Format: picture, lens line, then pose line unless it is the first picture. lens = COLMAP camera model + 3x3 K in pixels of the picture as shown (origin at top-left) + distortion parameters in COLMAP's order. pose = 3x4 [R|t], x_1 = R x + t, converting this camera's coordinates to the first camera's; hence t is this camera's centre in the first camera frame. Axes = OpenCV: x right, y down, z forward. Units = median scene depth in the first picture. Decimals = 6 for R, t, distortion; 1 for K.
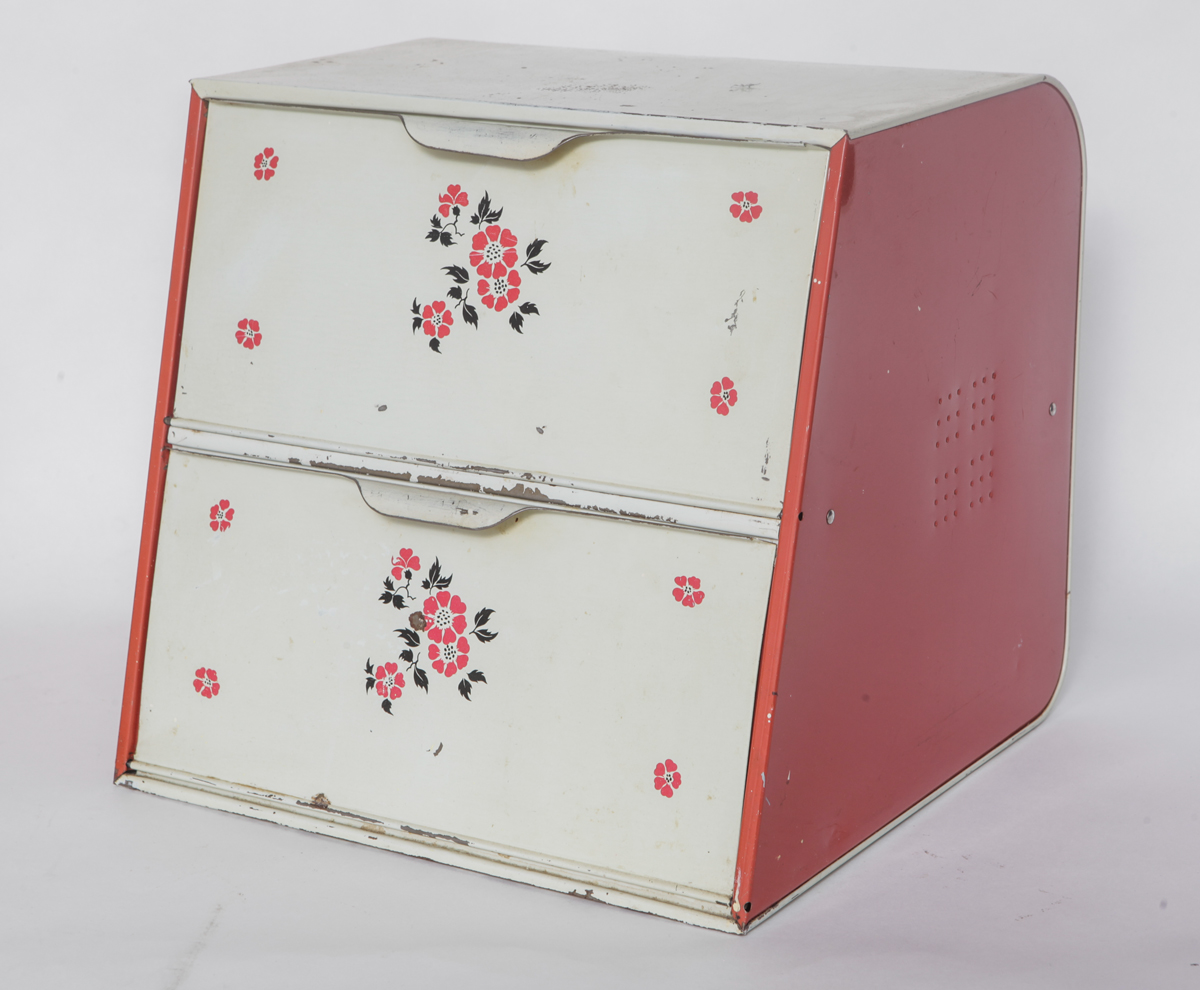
lens RADIAL K [[2983.6, 0, 627.1], [0, 2983.6, 500.4], [0, 0, 1]] dist [0.278104, 0.000000]
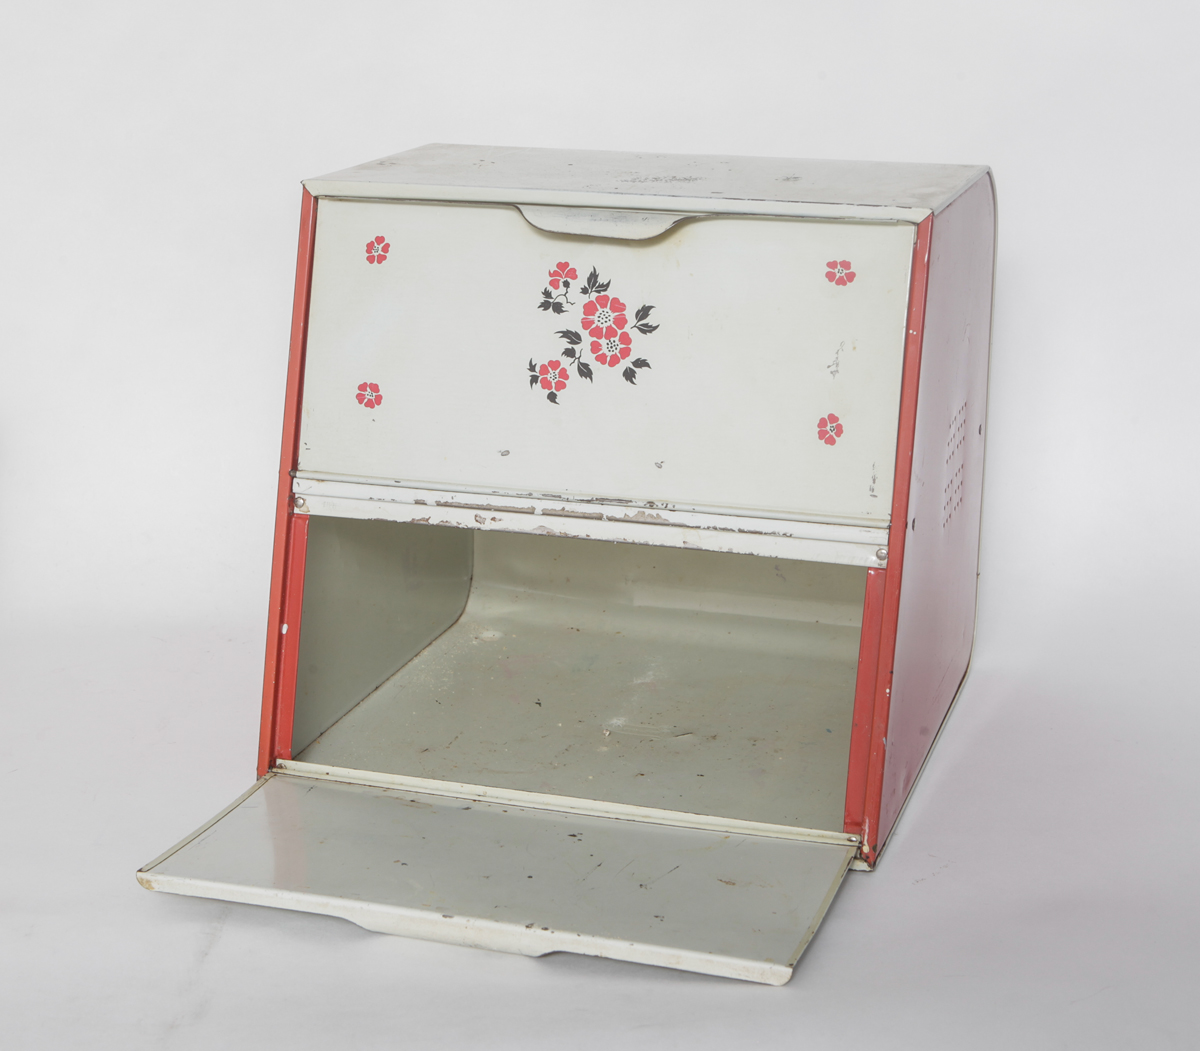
lens RADIAL K [[2335.2, 0, 601.6], [0, 2335.2, 516.2], [0, 0, 1]] dist [-0.022702, 0.000000]
pose [[0.966514, -0.051191, 0.251457, -0.282612], [0.051369, 0.998663, 0.005861, -0.009743], [-0.251421, 0.007252, 0.967851, 0.104607]]
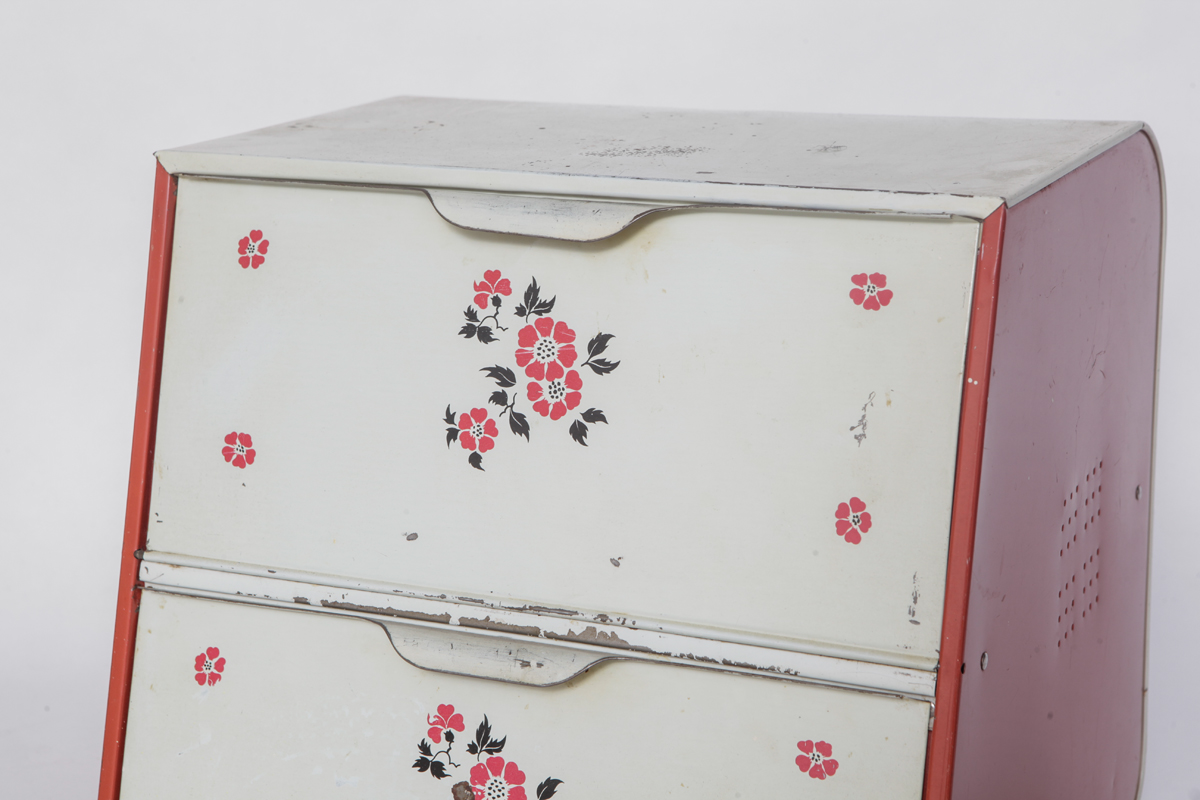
lens RADIAL K [[2345.9, 0, 611.8], [0, 2345.9, 396.4], [0, 0, 1]] dist [0.297428, 0.000000]
pose [[0.993098, -0.035868, 0.111669, -0.100346], [0.038170, 0.999099, -0.018541, -0.056945], [-0.110903, 0.022676, 0.993572, 0.343882]]
